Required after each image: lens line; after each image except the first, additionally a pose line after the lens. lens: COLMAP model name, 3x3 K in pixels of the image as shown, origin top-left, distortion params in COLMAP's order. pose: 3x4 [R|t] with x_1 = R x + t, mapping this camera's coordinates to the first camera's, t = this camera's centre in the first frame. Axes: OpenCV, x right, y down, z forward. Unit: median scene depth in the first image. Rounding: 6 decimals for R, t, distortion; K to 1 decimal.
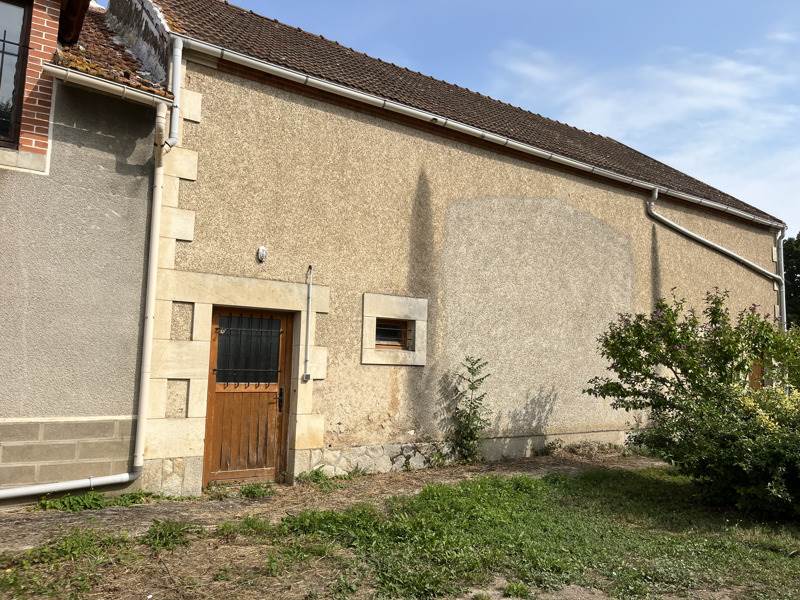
lens RADIAL K [[611.9, 0, 400.6], [0, 611.9, 283.0], [0, 0, 1]] dist [0.075096, -0.105700]
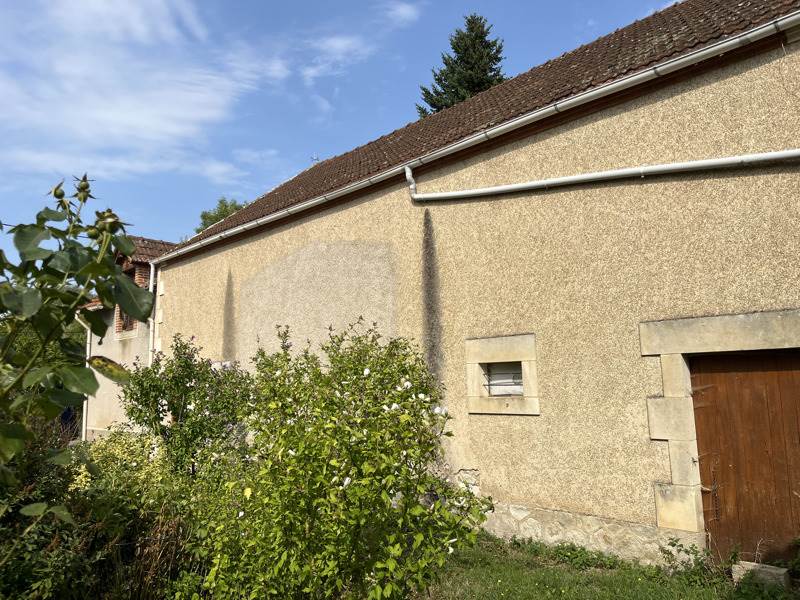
lens RADIAL K [[611.9, 0, 400.6], [0, 611.9, 283.0], [0, 0, 1]] dist [0.075096, -0.105700]
pose [[0.154419, -0.191141, -0.969340, 1.150106], [0.153651, 0.973817, -0.167547, 0.113654], [0.975985, -0.123067, 0.179745, 0.869815]]
